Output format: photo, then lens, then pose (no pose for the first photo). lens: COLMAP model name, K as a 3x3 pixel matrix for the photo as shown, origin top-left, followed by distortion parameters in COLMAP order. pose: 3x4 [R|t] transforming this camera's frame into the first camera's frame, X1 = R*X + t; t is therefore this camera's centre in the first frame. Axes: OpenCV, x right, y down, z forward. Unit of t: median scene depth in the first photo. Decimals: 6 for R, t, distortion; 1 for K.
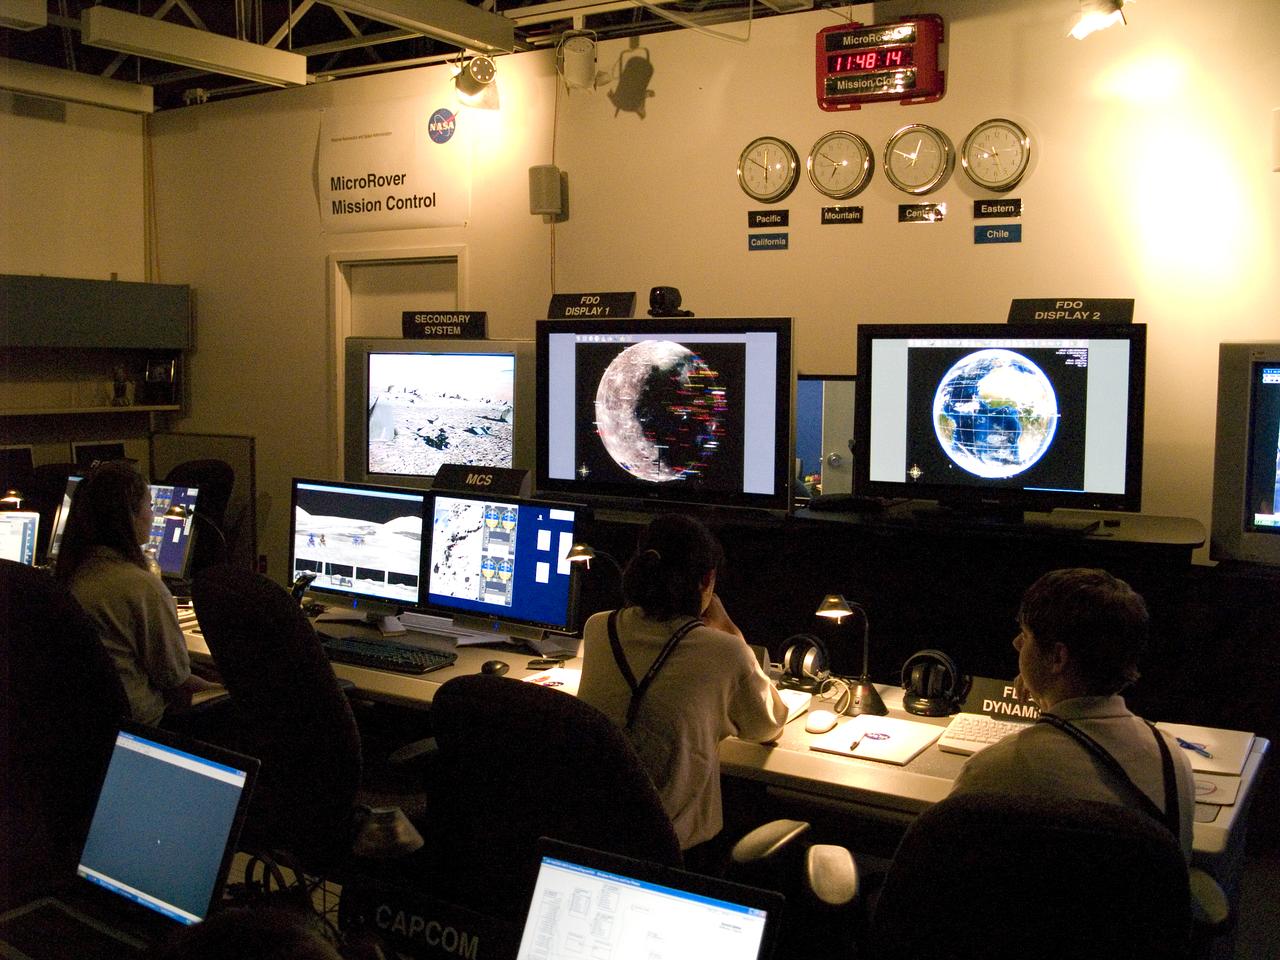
lens RADIAL K [[1301.9, 0, 641.2], [0, 1301.9, 481.2], [0, 0, 1]] dist [-0.102831, 0.000000]
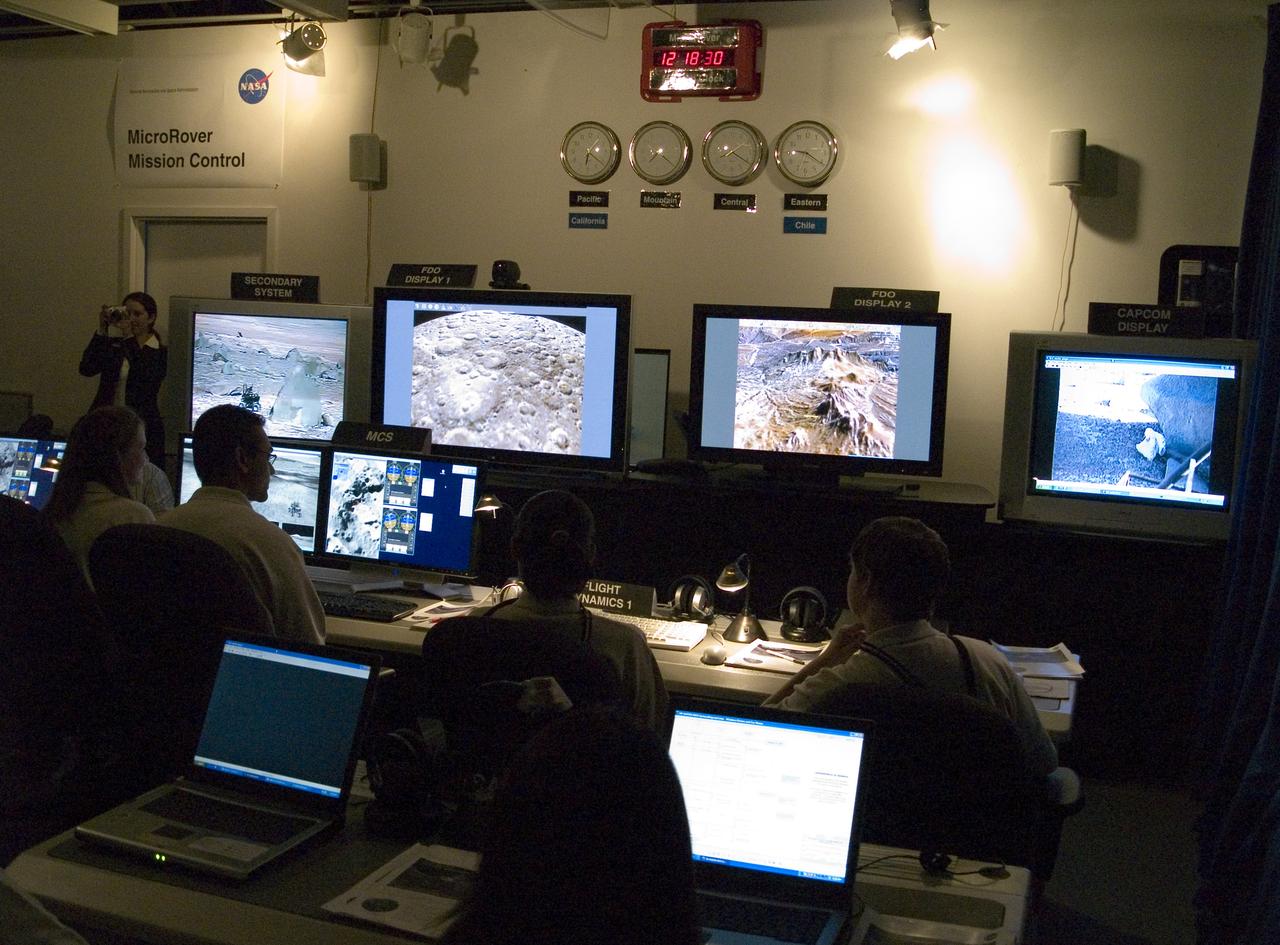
lens RADIAL K [[1359.4, 0, 639.1], [0, 1359.4, 475.8], [0, 0, 1]] dist [-0.101719, 0.000000]
pose [[0.974289, 0.012593, 0.224949, -0.119131], [-0.015856, 0.999794, 0.012703, 0.009620], [-0.224743, -0.015943, 0.974288, -0.099100]]
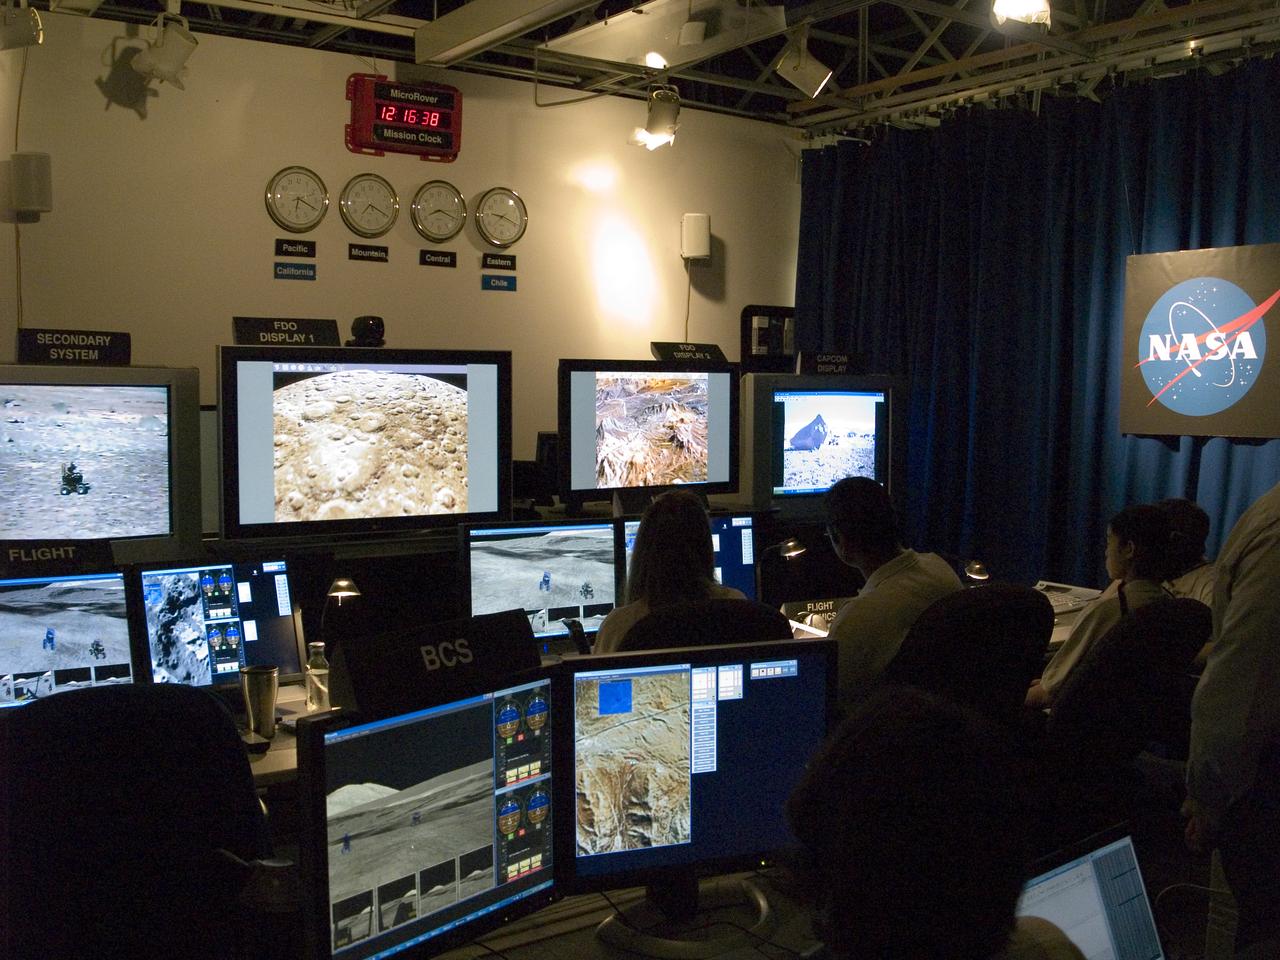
lens RADIAL K [[1301.9, 0, 636.6], [0, 1301.9, 489.2], [0, 0, 1]] dist [-0.102831, 0.000000]
pose [[0.383248, -0.073149, 0.920744, -0.802086], [0.086800, 0.995300, 0.042943, -0.042114], [-0.919558, 0.063463, 0.387796, 0.427821]]
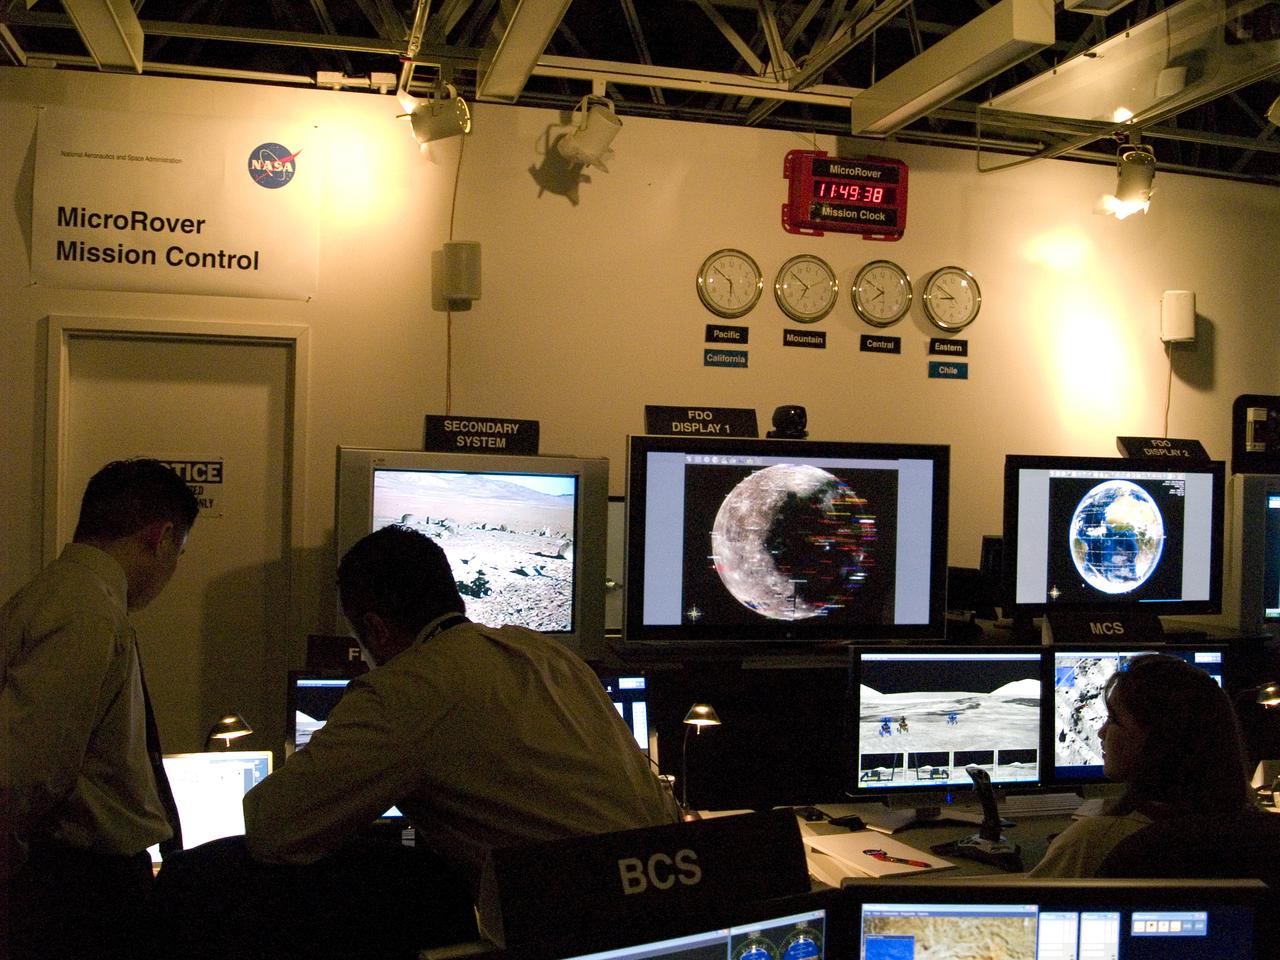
lens RADIAL K [[1301.9, 0, 638.1], [0, 1301.9, 482.9], [0, 0, 1]] dist [-0.102831, 0.000000]
pose [[0.694661, 0.006412, 0.719309, -0.697679], [0.050122, 0.997098, -0.057293, -0.047300], [-0.717589, 0.075853, 0.692324, 0.437255]]
